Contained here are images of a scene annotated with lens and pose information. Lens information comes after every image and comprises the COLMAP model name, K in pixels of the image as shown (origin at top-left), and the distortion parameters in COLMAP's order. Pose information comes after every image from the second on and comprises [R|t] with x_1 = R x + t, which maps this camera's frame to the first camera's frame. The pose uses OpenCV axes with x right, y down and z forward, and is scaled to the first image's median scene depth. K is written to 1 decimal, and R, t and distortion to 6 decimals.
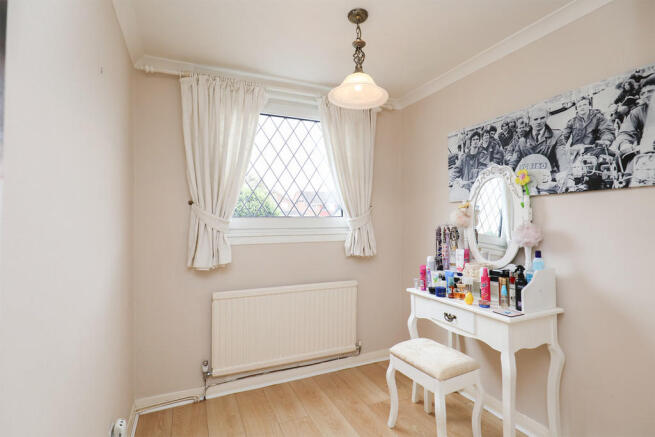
lens RADIAL K [[321.2, 0, 330.6], [0, 321.2, 217.1], [0, 0, 1]] dist [0.001151, -0.000325]
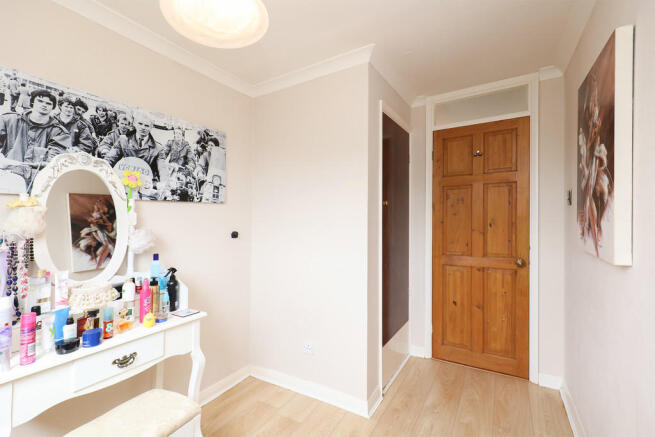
lens RADIAL K [[300.6, 0, 330.5], [0, 300.6, 227.7], [0, 0, 1]] dist [-0.001674, -0.000254]
pose [[-0.593285, -0.001356, 0.804991, -0.488570], [0.012474, 0.999863, 0.010878, 0.016737], [-0.804896, 0.016496, -0.593187, 1.146141]]
